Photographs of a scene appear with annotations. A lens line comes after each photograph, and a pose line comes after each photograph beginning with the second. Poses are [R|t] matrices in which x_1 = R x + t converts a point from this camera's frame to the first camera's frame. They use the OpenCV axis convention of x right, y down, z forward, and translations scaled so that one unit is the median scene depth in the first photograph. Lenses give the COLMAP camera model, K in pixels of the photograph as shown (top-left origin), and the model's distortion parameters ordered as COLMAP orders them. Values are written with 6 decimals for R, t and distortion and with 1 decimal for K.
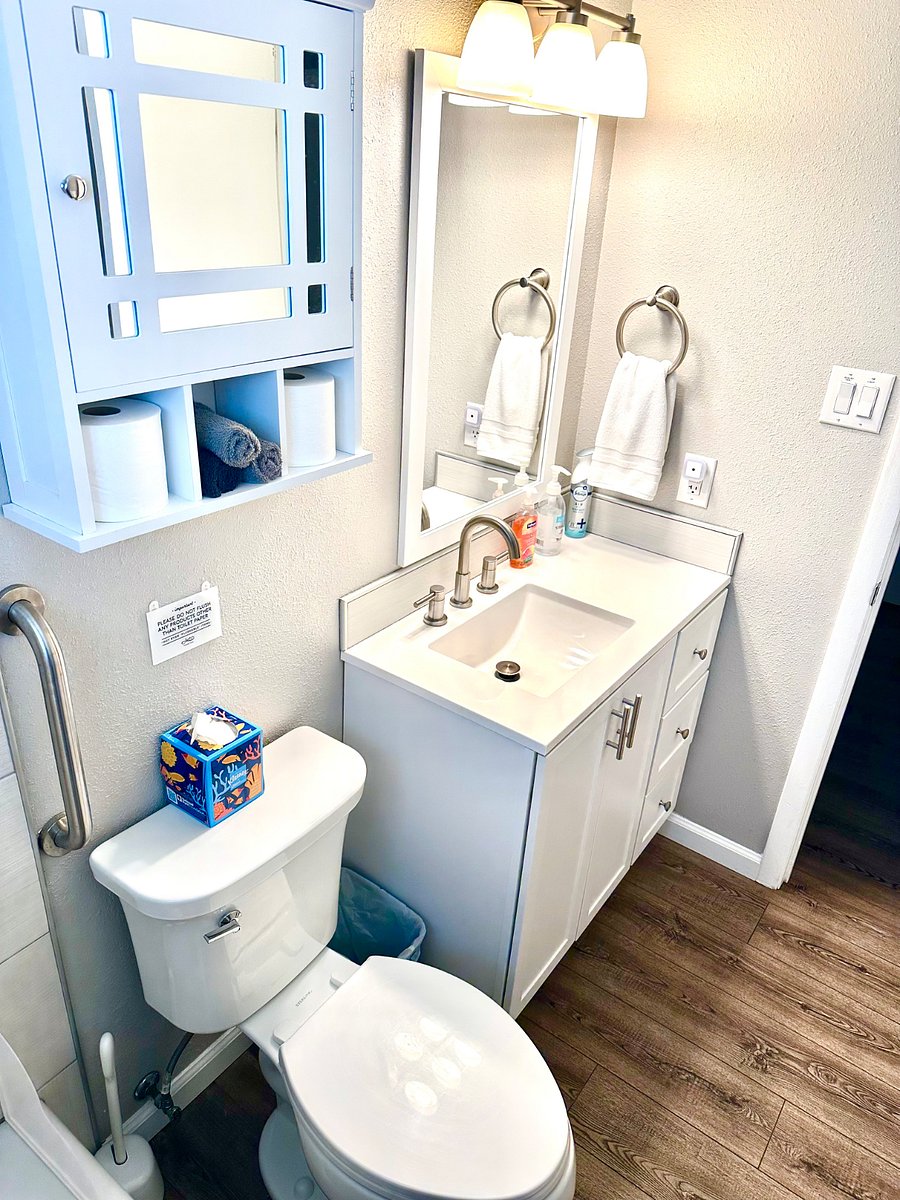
lens RADIAL K [[858.5, 0, 450.0], [0, 858.5, 600.0], [0, 0, 1]] dist [0.001211, -0.002197]
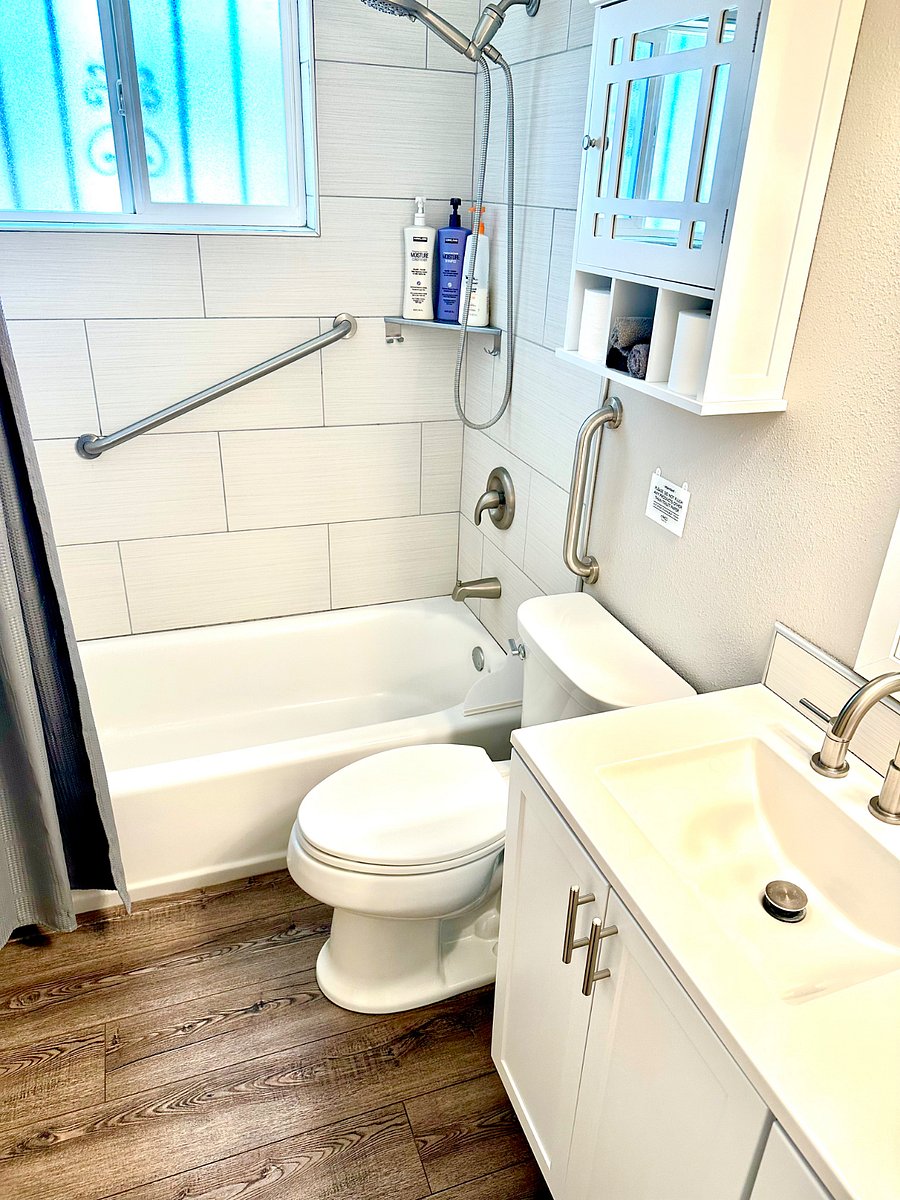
lens RADIAL K [[828.2, 0, 450.0], [0, 828.2, 600.0], [0, 0, 1]] dist [-0.000285, -0.000189]
pose [[-0.554911, 0.295550, -0.777640, 0.821011], [-0.429735, 0.698555, 0.572144, -0.416346], [0.712322, 0.651668, -0.260628, 1.153929]]
